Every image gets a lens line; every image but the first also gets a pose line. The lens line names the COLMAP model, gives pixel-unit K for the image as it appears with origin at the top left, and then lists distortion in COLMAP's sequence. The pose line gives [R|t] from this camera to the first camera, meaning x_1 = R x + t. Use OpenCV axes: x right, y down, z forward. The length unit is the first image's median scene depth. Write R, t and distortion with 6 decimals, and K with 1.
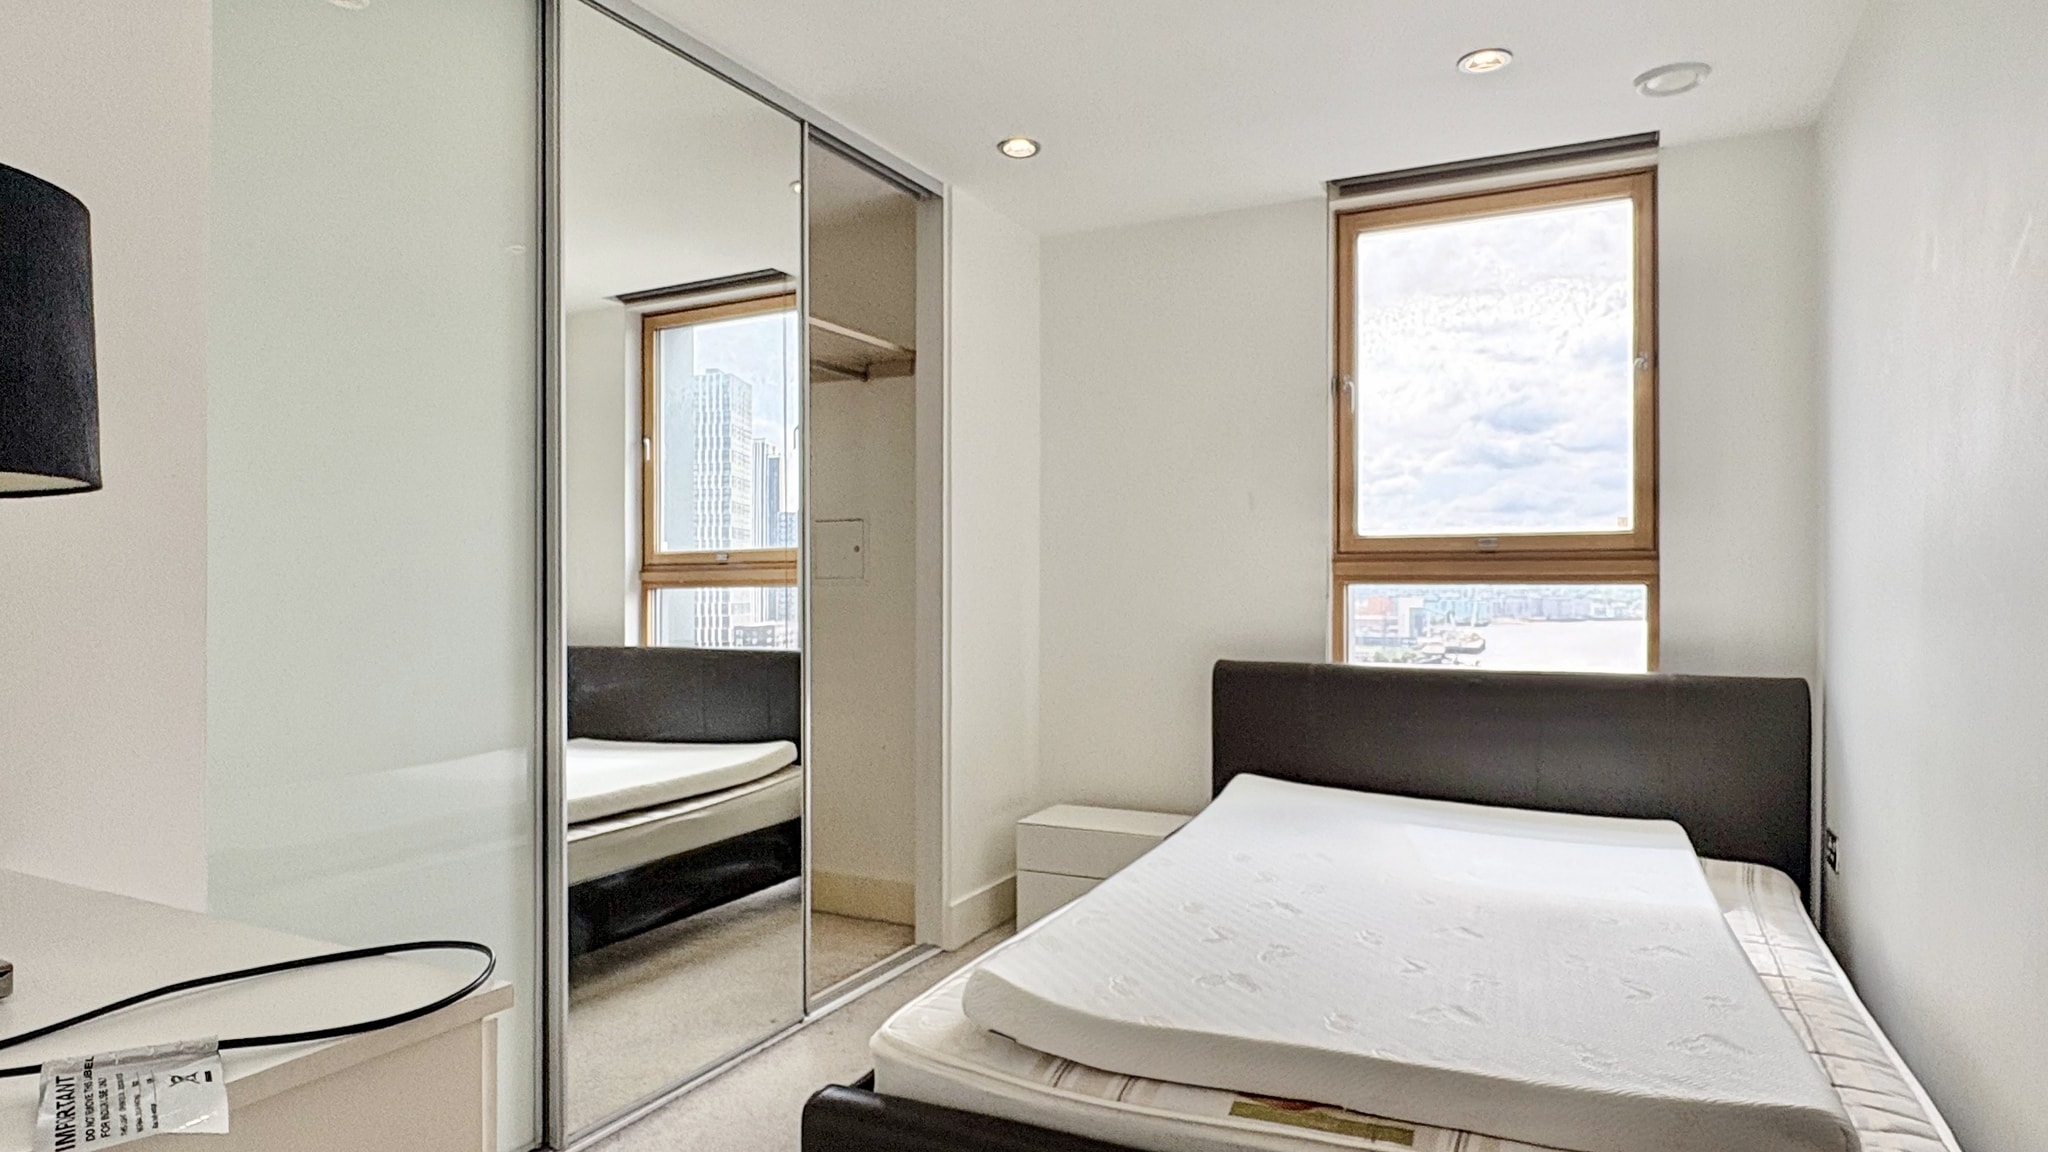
lens RADIAL K [[1162.9, 0, 1024.0], [0, 1162.9, 576.0], [0, 0, 1]] dist [0.001151, 0.000043]
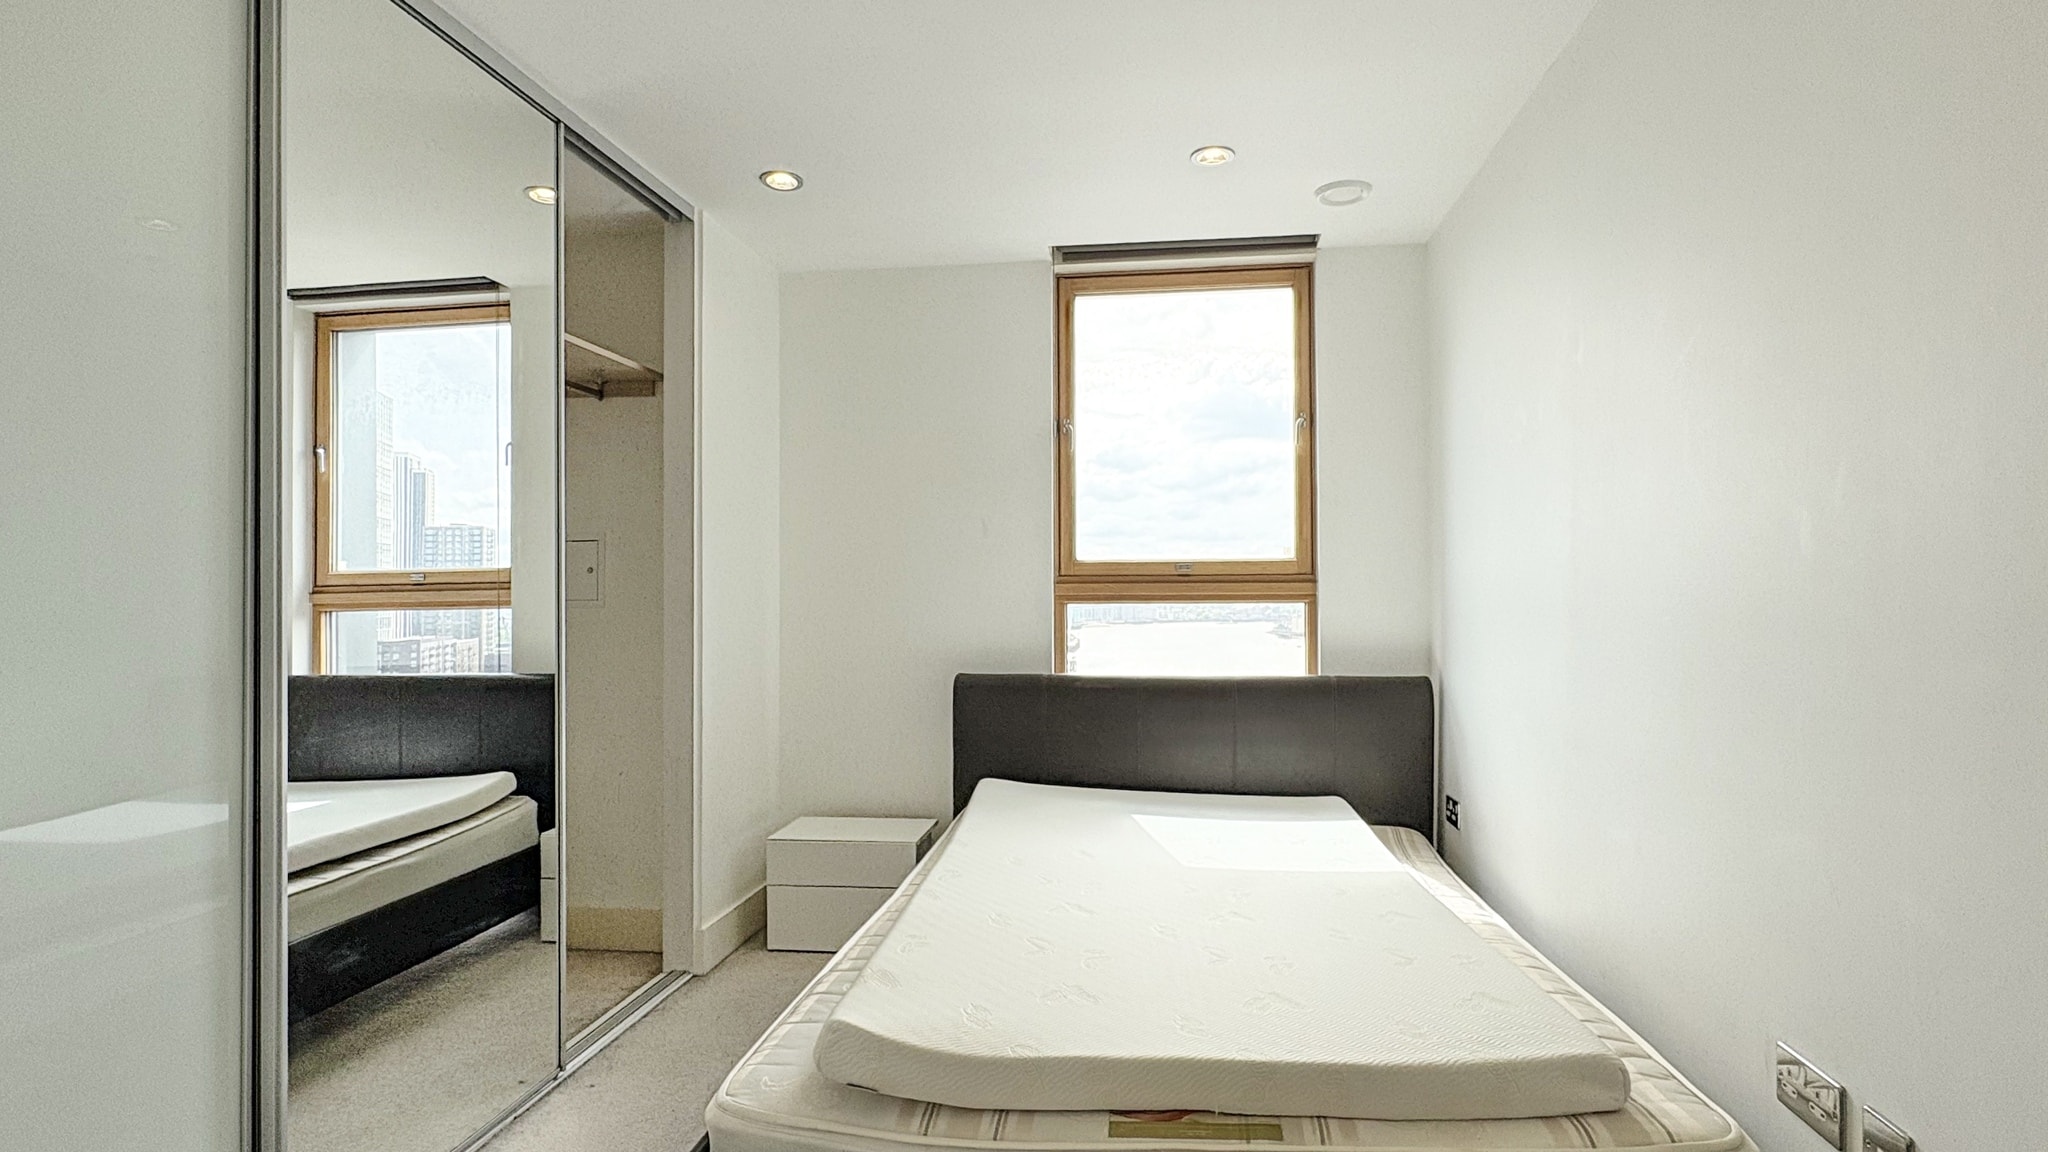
lens RADIAL K [[1006.8, 0, 1024.0], [0, 1006.8, 576.0], [0, 0, 1]] dist [0.000786, 0.000331]
pose [[0.943093, 0.000421, 0.332530, -0.093872], [0.003424, 0.999934, -0.010979, -0.009535], [-0.332512, 0.011493, 0.943029, 0.093655]]
